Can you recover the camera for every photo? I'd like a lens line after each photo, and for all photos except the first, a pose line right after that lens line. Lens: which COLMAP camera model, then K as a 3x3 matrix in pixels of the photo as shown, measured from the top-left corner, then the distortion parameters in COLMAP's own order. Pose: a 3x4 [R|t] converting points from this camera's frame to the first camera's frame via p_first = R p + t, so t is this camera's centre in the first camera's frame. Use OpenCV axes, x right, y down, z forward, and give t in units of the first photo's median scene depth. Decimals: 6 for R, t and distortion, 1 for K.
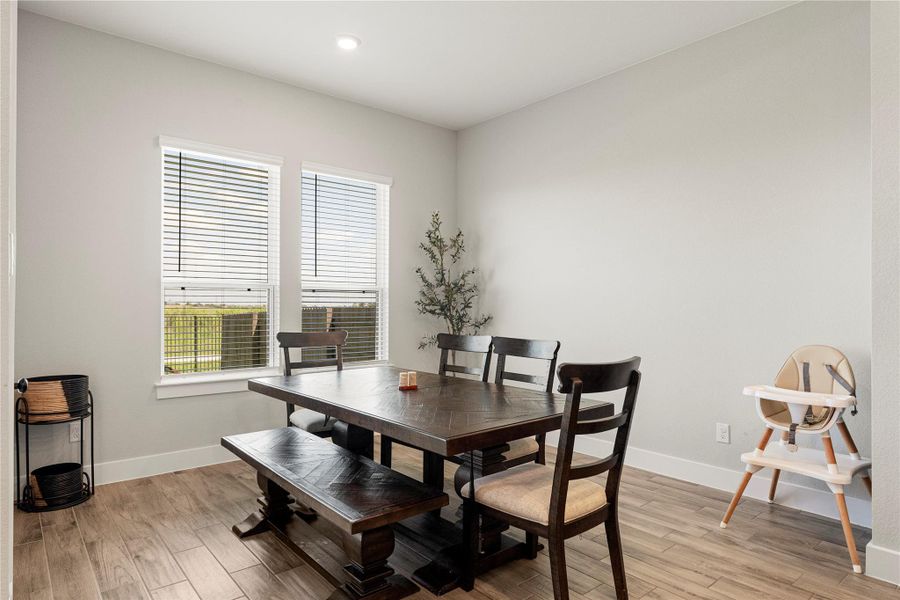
lens RADIAL K [[538.9, 0, 449.8], [0, 538.9, 300.8], [0, 0, 1]] dist [-0.001147, -0.000449]
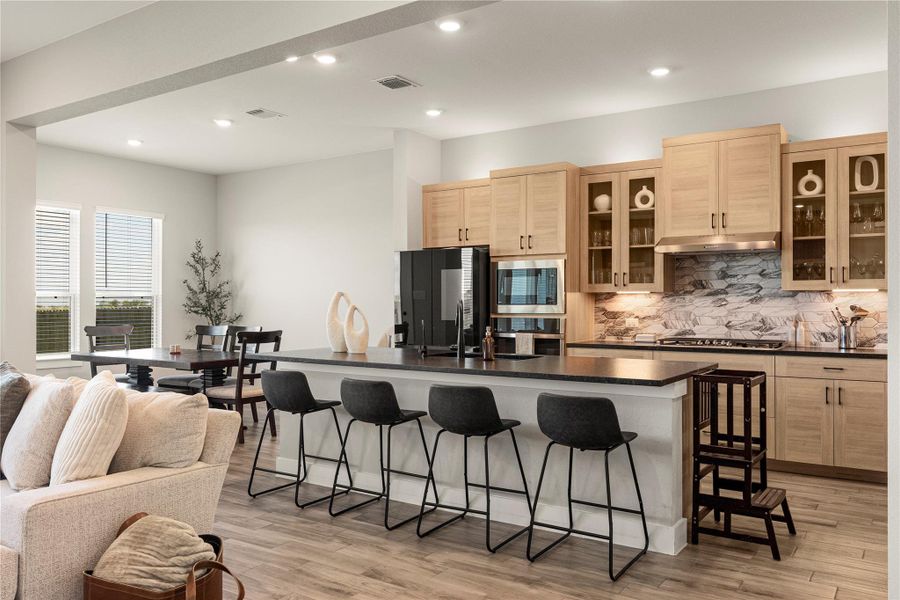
lens RADIAL K [[691.4, 0, 450.6], [0, 691.4, 299.5], [0, 0, 1]] dist [-0.014780, -0.001322]
pose [[0.957071, -0.001724, 0.289850, 0.078277], [0.000718, 0.999993, 0.003577, -0.016926], [-0.289854, -0.003215, 0.957065, -0.863145]]
